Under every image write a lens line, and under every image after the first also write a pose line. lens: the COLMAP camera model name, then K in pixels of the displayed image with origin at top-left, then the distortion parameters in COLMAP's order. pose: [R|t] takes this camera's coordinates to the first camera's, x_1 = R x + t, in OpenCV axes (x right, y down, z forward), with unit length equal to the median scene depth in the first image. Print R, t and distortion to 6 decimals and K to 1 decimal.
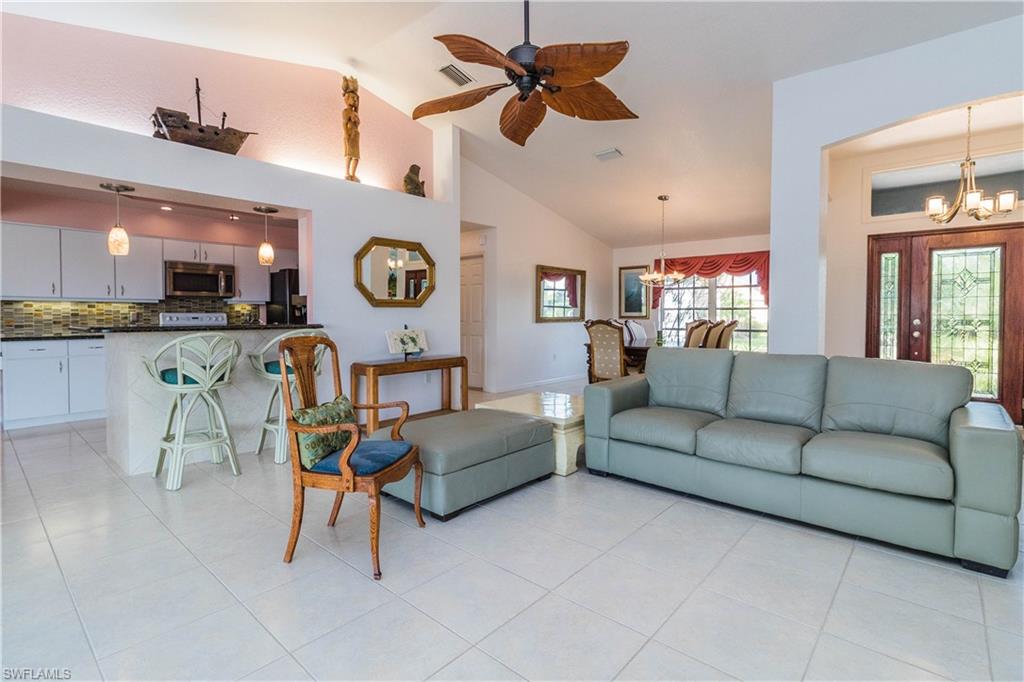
lens RADIAL K [[474.3, 0, 504.6], [0, 474.3, 325.2], [0, 0, 1]] dist [0.006334, -0.004490]
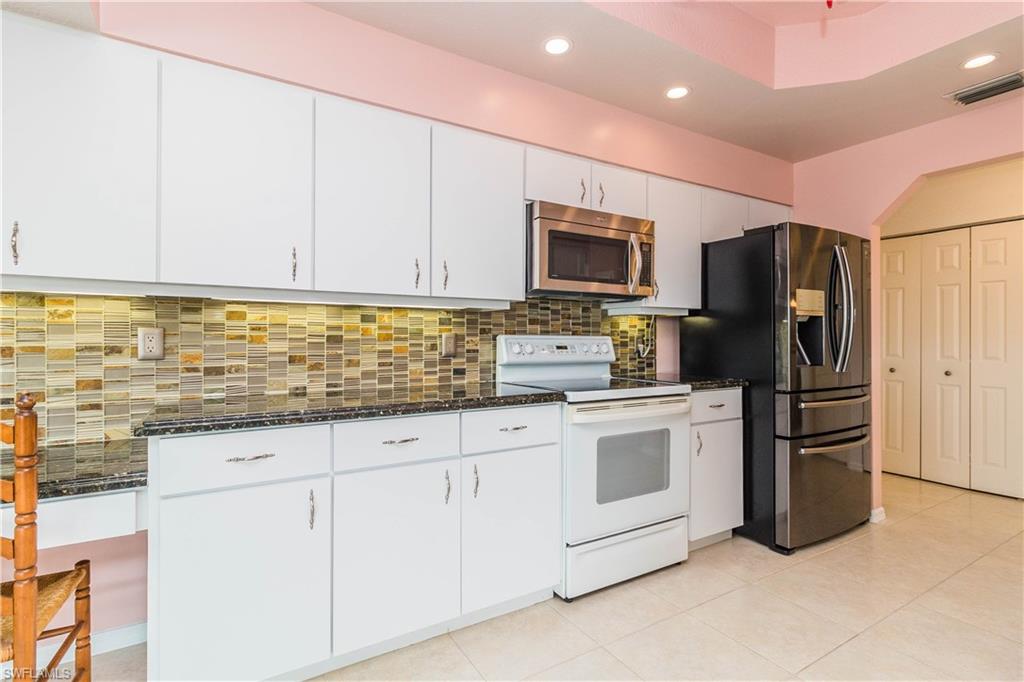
lens RADIAL K [[474.3, 0, 534.1], [0, 474.3, 336.7], [0, 0, 1]] dist [0.006334, -0.004490]
pose [[0.956792, 0.001076, -0.290772, -0.616953], [-0.008798, 0.999642, -0.025250, -0.015492], [0.290641, 0.026717, 0.956459, 0.656295]]
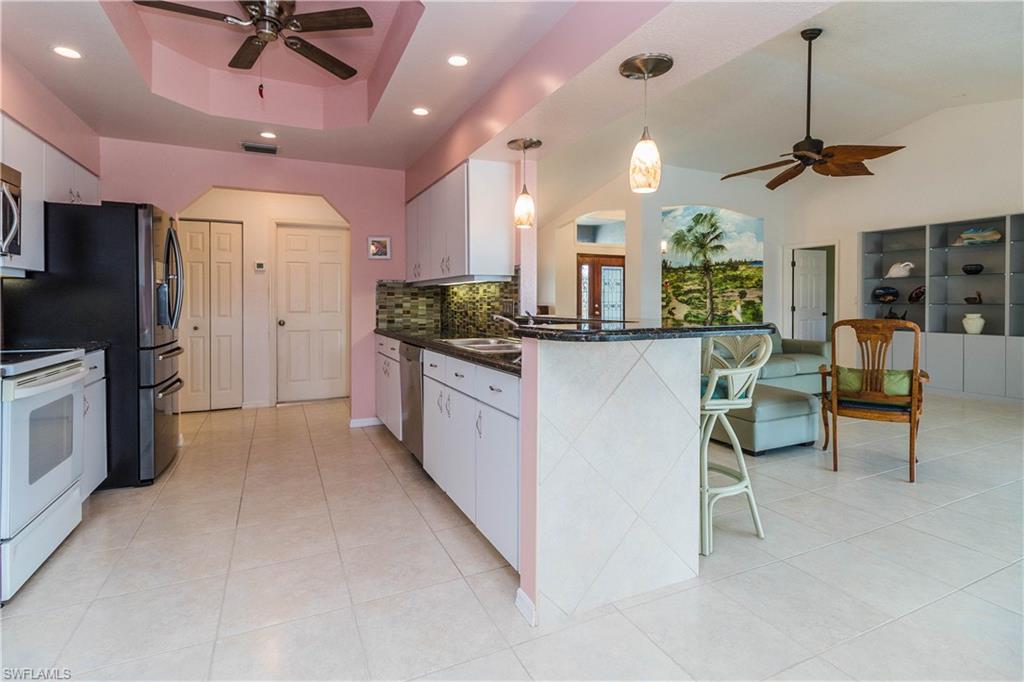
lens RADIAL K [[474.3, 0, 502.7], [0, 474.3, 308.0], [0, 0, 1]] dist [0.006334, -0.004490]
pose [[0.407451, -0.013169, 0.913132, -0.849213], [0.025283, 0.999675, 0.003135, -0.012776], [-0.912877, 0.021809, 0.407652, 0.576572]]
